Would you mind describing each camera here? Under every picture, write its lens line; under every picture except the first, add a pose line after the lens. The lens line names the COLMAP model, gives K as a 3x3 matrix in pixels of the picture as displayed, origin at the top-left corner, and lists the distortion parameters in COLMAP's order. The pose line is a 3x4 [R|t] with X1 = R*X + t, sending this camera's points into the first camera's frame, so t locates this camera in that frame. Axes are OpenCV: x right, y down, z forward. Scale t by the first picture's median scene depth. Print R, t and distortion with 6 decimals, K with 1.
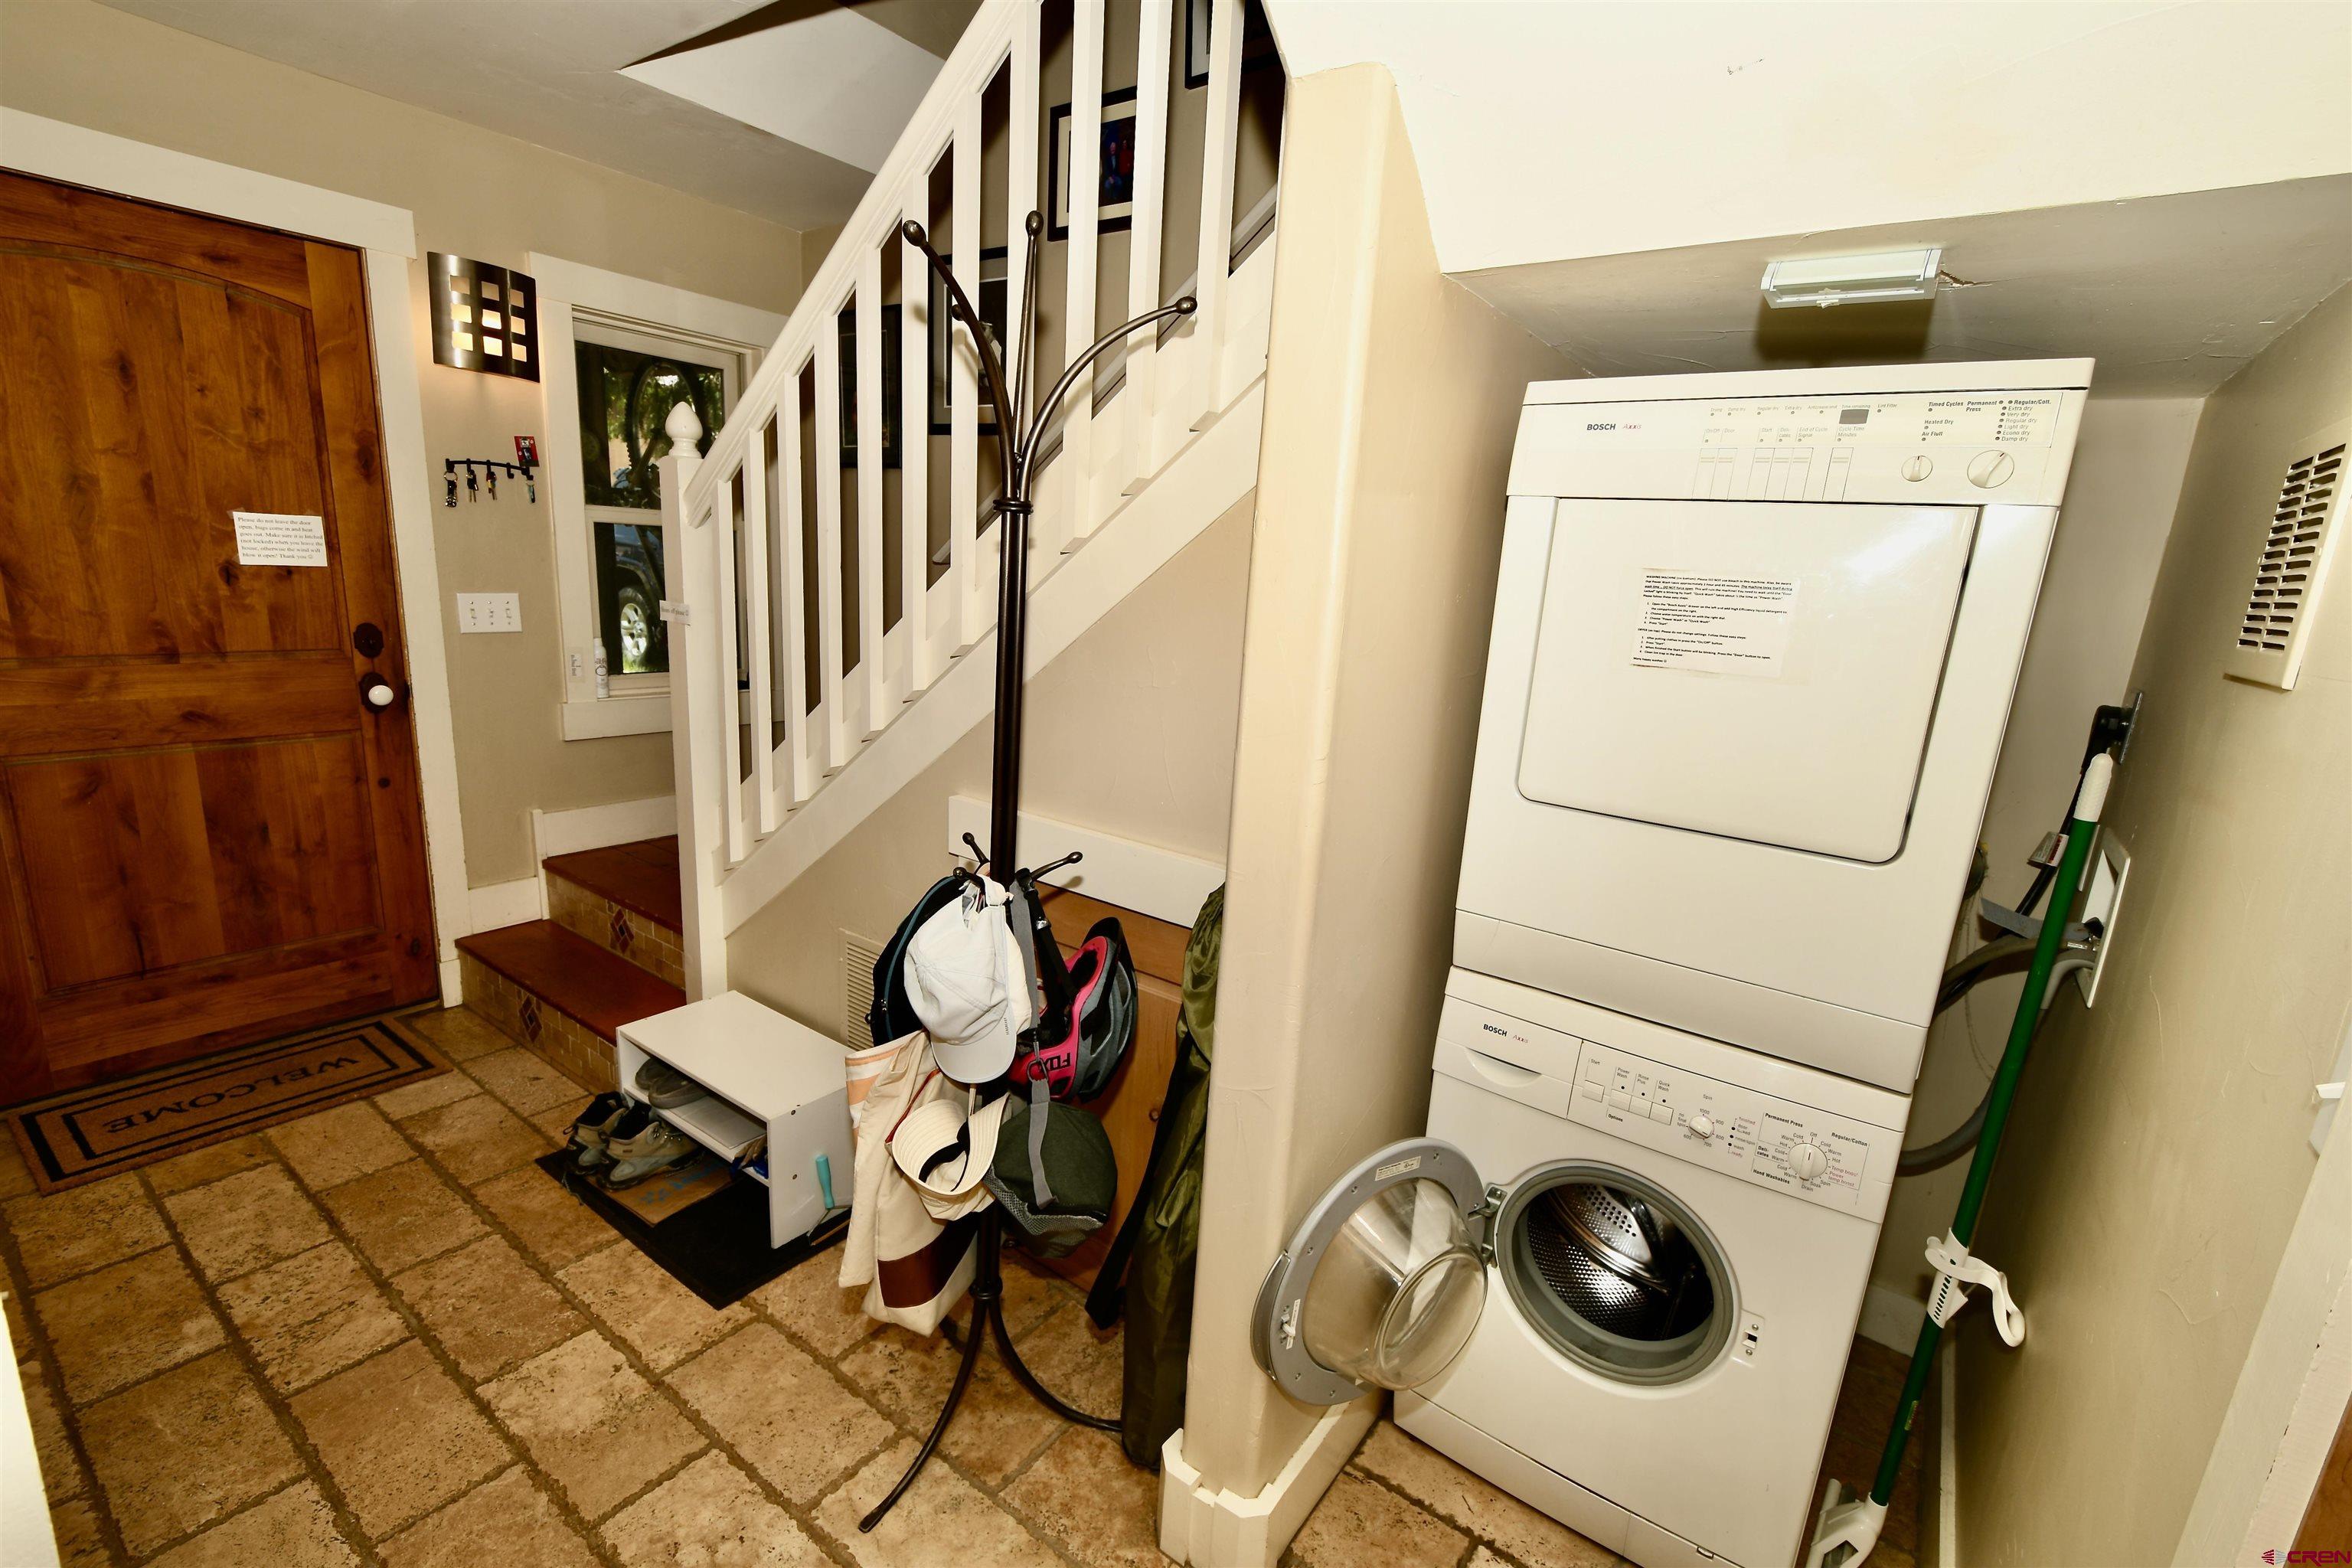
lens RADIAL K [[1030.7, 0, 1179.8], [0, 1030.7, 801.1], [0, 0, 1]] dist [0.002695, -0.005524]
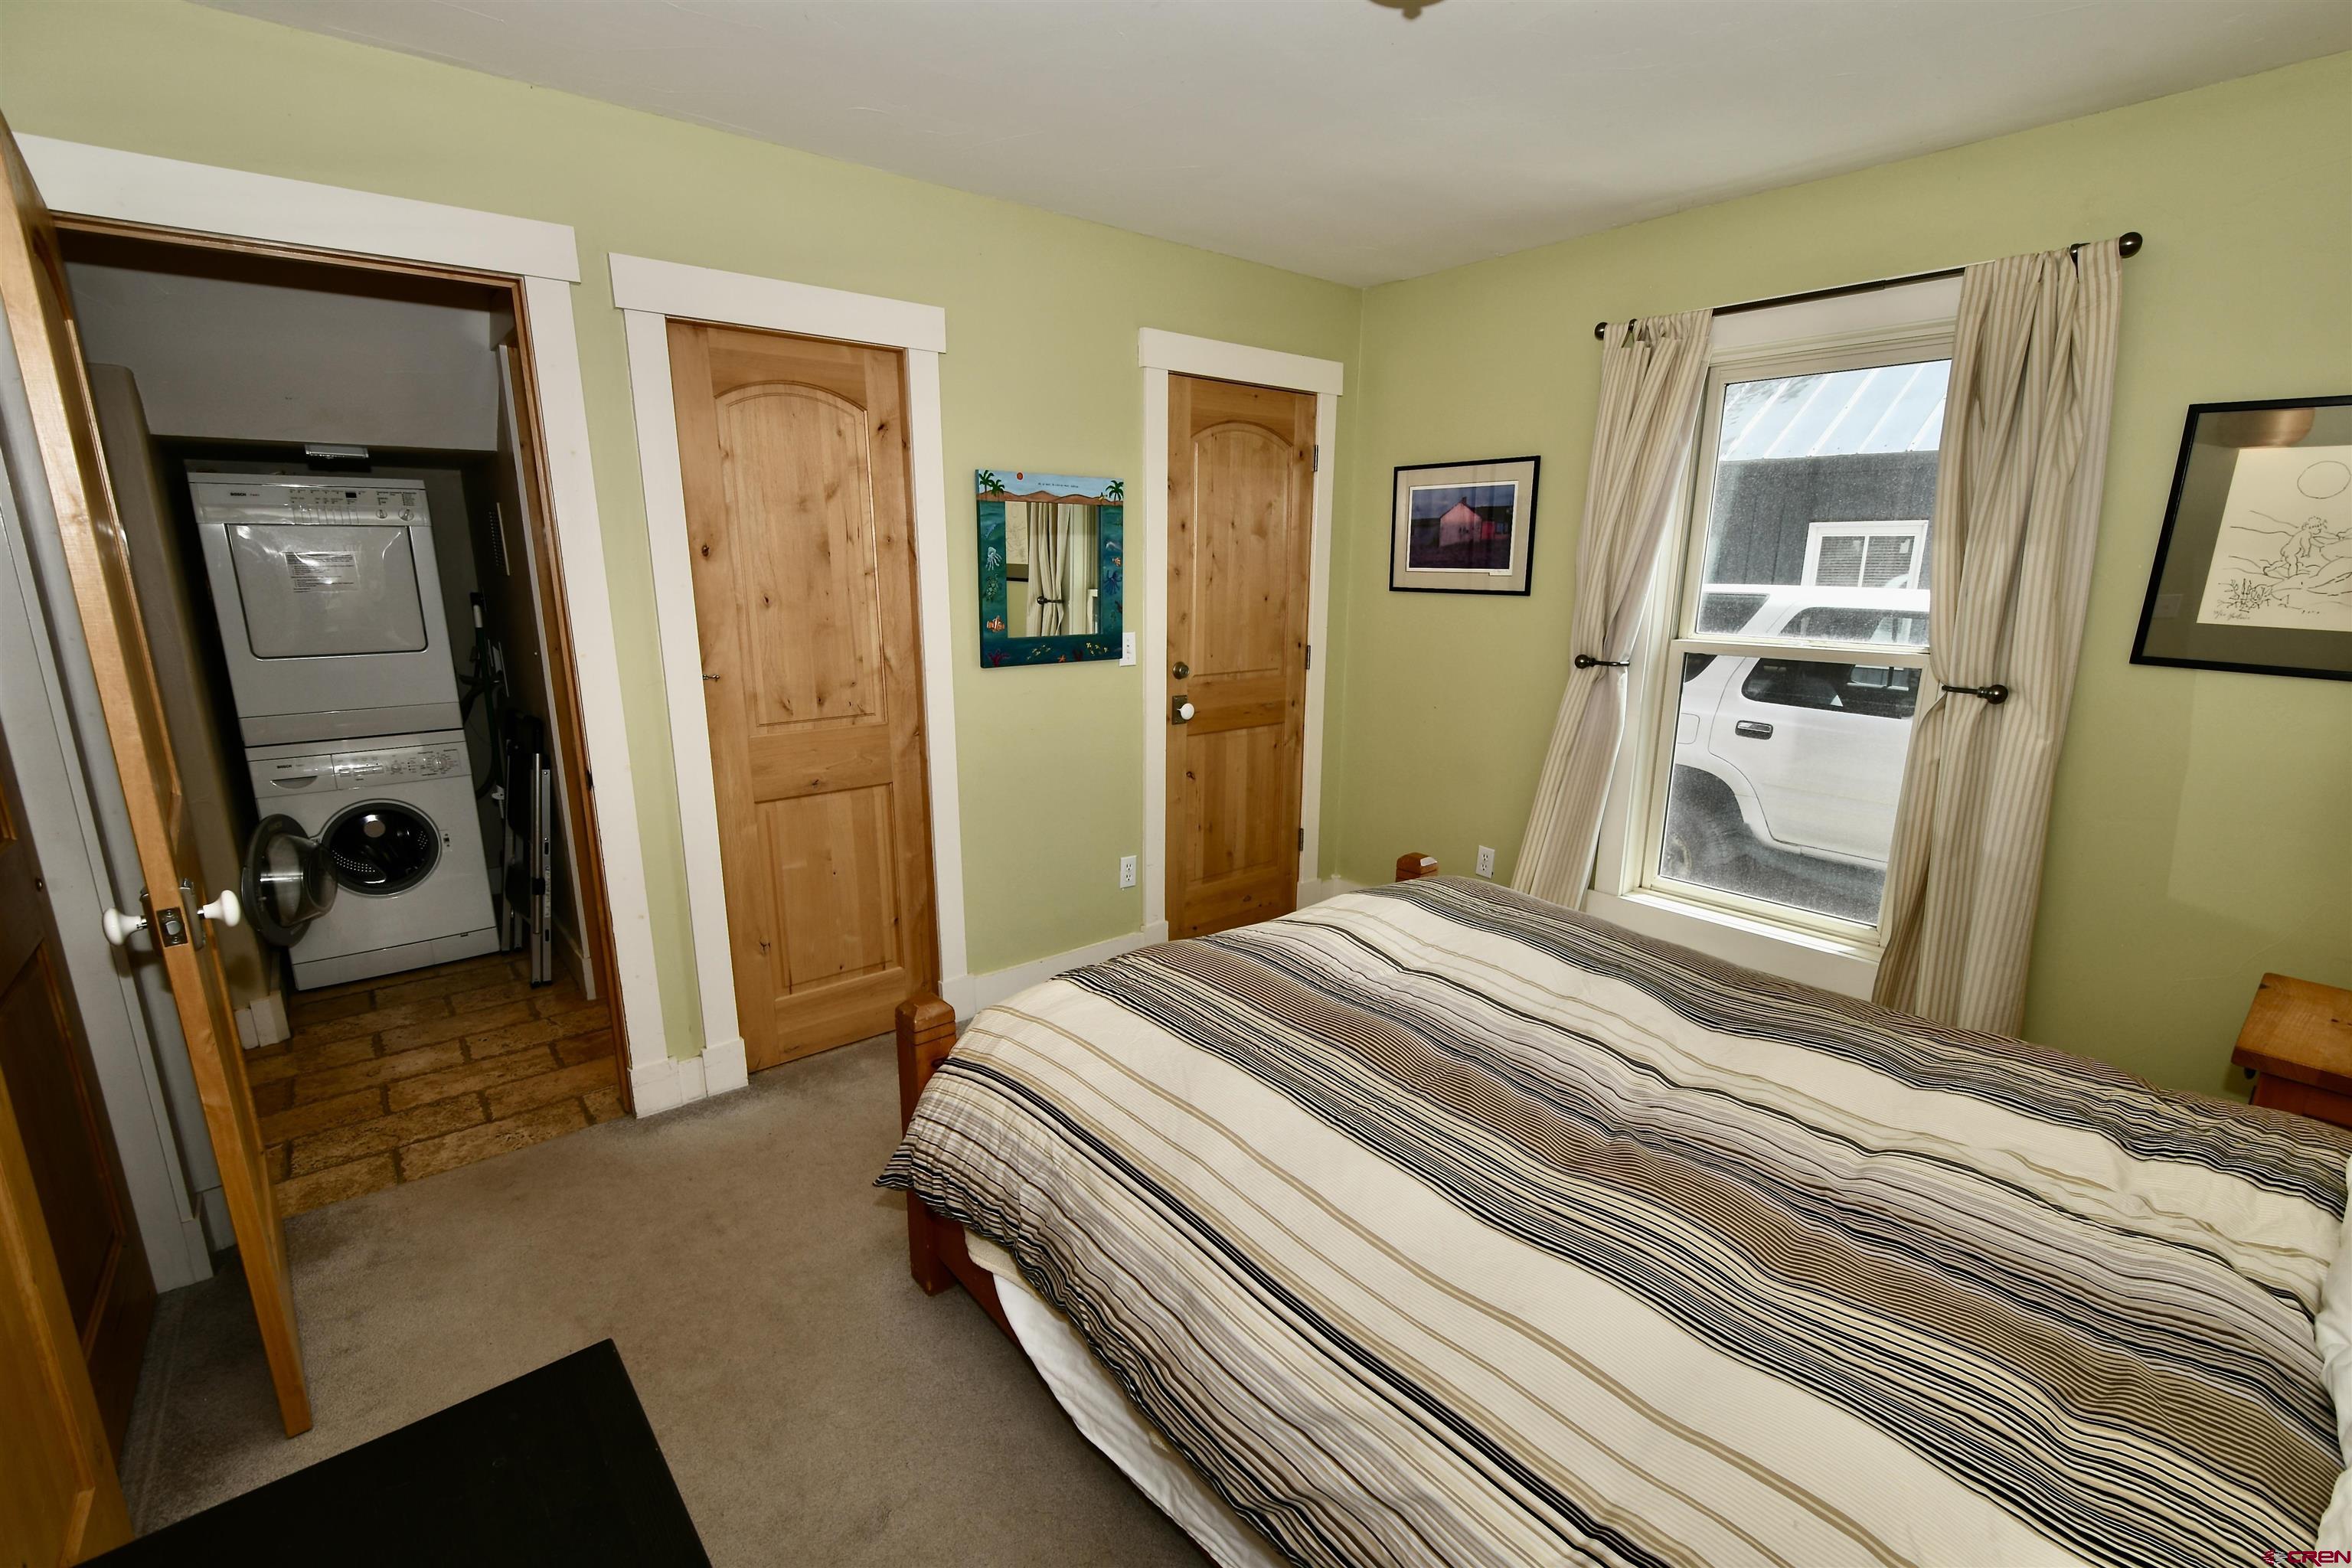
lens RADIAL K [[1030.7, 0, 1181.9], [0, 1030.7, 789.1], [0, 0, 1]] dist [0.002695, -0.005524]
pose [[0.240634, -0.292942, 0.925354, -1.297134], [0.238554, 0.941975, 0.236169, 0.210793], [-0.940844, 0.163917, 0.296554, -1.460567]]
